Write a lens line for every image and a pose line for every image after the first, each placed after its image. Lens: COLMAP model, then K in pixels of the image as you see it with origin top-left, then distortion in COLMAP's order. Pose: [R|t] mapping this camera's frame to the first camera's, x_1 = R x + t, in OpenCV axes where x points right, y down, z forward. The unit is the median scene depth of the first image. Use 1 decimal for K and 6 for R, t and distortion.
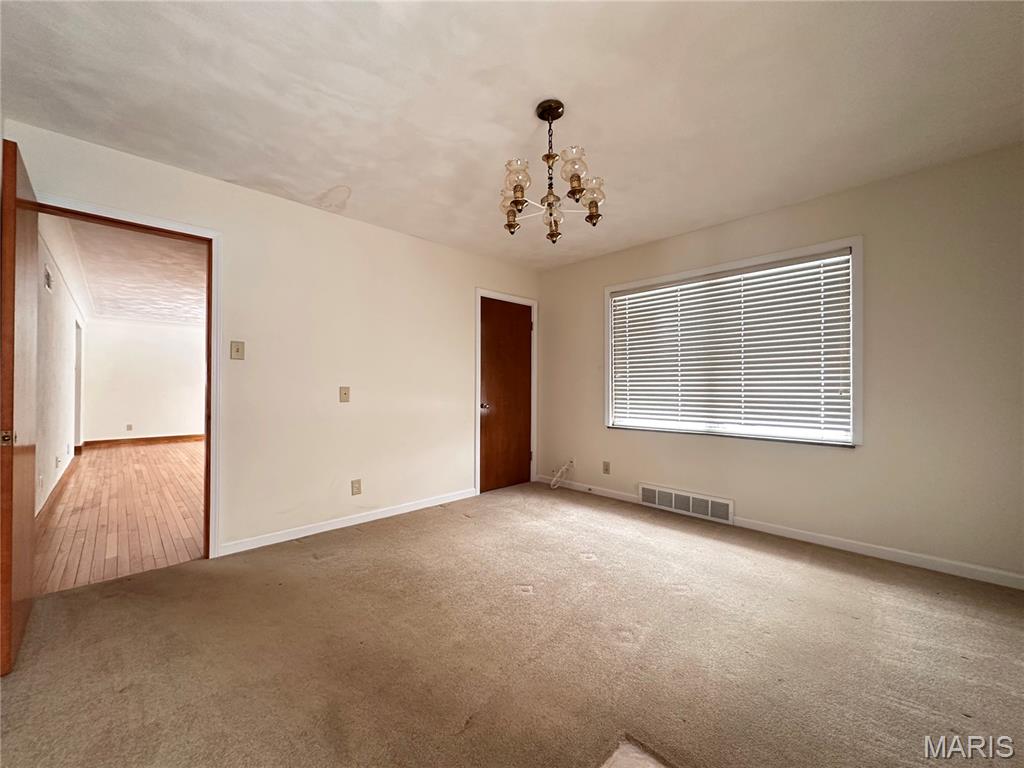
lens RADIAL K [[405.6, 0, 511.2], [0, 405.6, 382.1], [0, 0, 1]] dist [-0.000674, 0.000157]
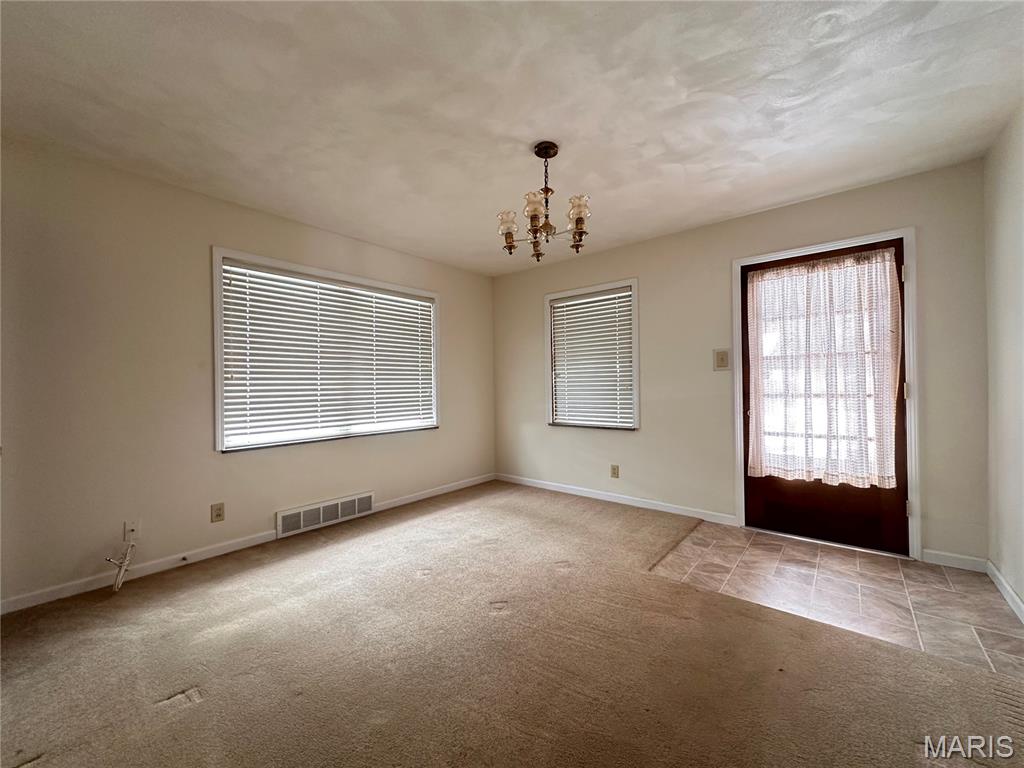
lens RADIAL K [[405.6, 0, 512.8], [0, 405.6, 388.1], [0, 0, 1]] dist [-0.000674, 0.000157]
pose [[-0.107477, 0.003564, 0.994201, -0.554731], [0.011420, 0.999932, -0.002350, 0.011716], [-0.994142, 0.011101, -0.107510, 0.657295]]
